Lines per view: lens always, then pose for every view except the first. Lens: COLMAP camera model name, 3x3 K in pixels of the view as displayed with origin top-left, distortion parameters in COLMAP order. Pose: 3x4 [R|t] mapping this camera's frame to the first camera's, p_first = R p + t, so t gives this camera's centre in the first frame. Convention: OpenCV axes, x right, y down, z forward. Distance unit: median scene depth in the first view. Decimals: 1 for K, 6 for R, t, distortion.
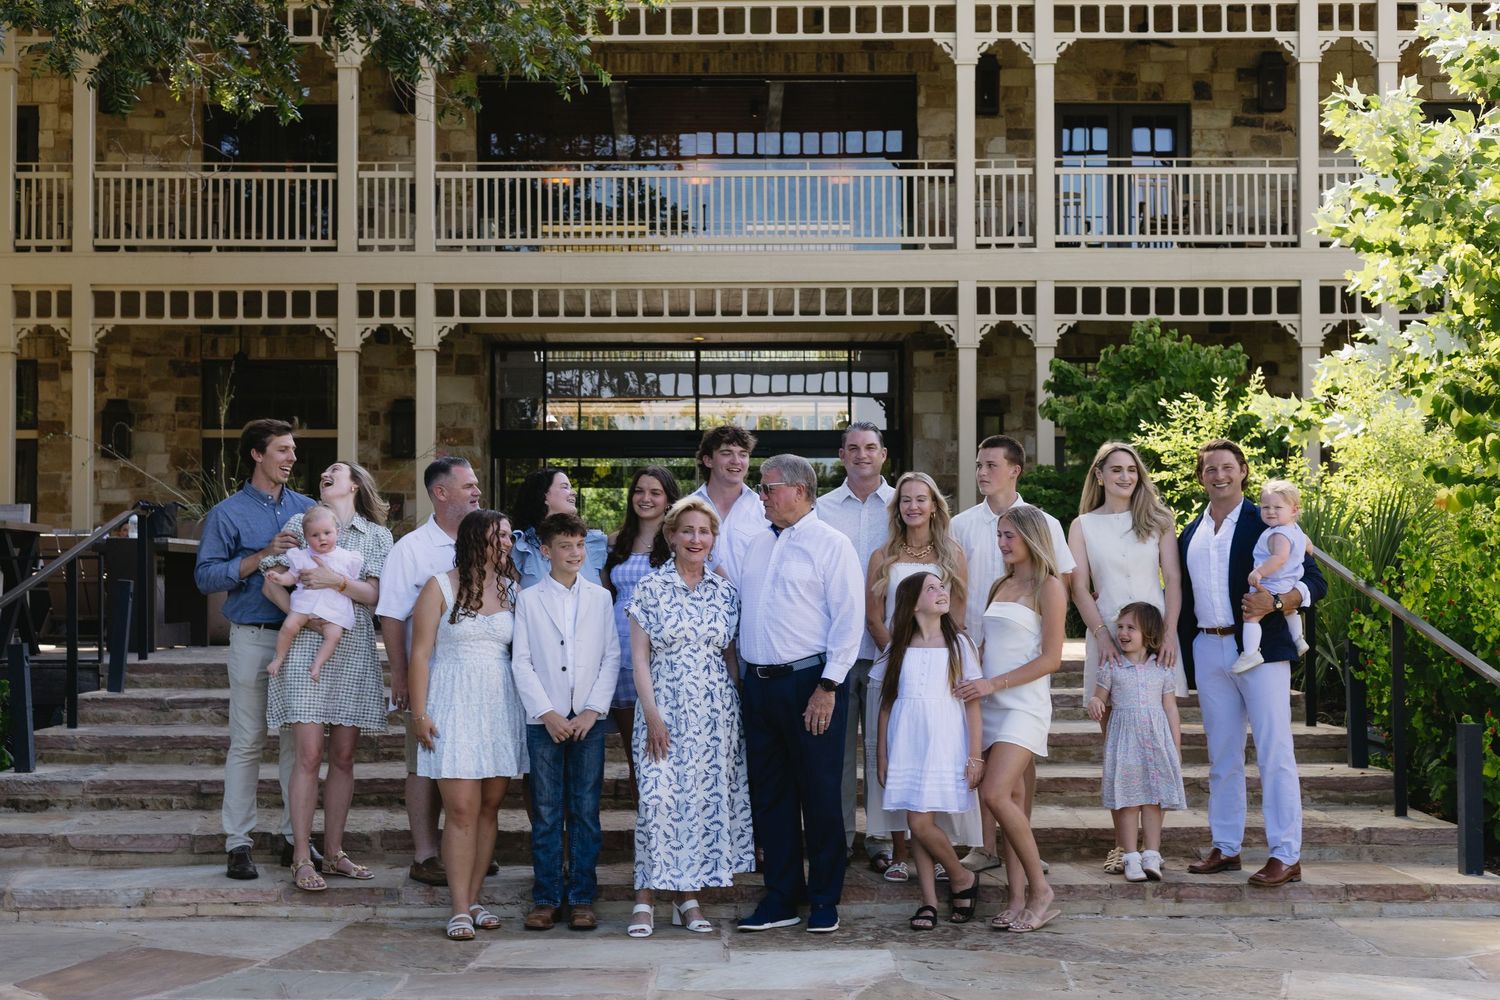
lens RADIAL K [[2244.1, 0, 735.0], [0, 2244.1, 514.9], [0, 0, 1]] dist [0.021118, 0.000000]
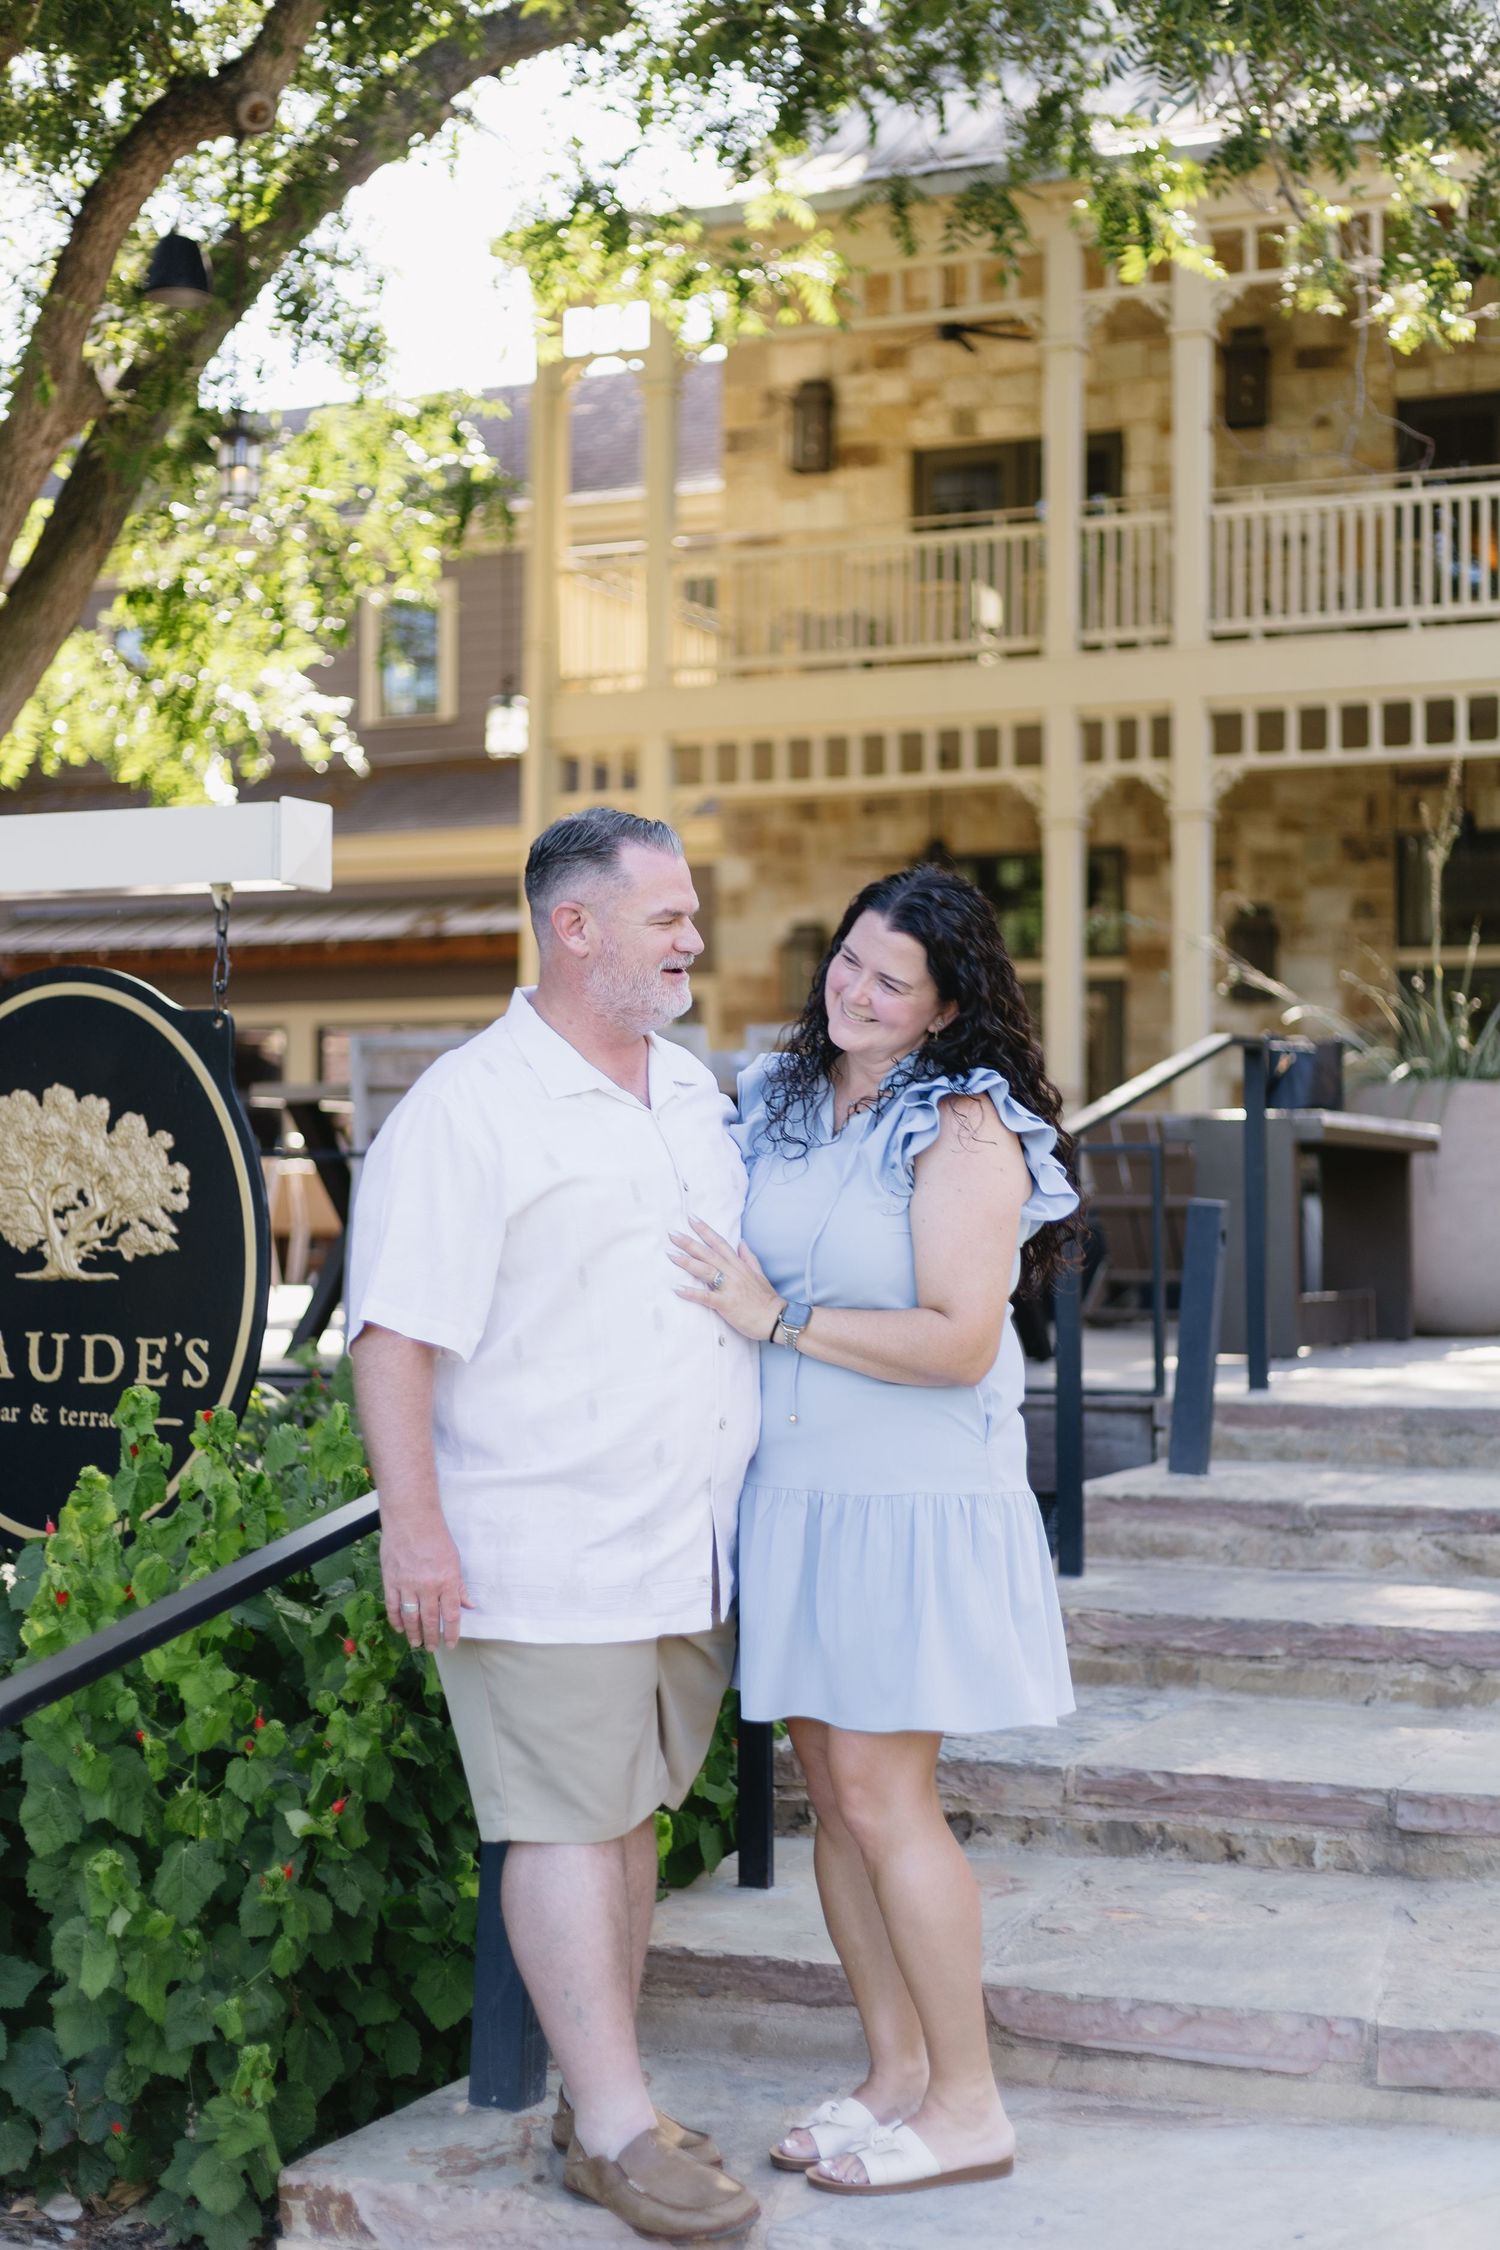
lens RADIAL K [[3366.2, 0, 755.8], [0, 3366.2, 1120.3], [0, 0, 1]] dist [0.021118, 0.000000]
pose [[0.912503, -0.006917, -0.409012, -0.035074], [0.006945, 0.999975, -0.001417, 0.005373], [0.409011, -0.001548, 0.912528, 0.148699]]
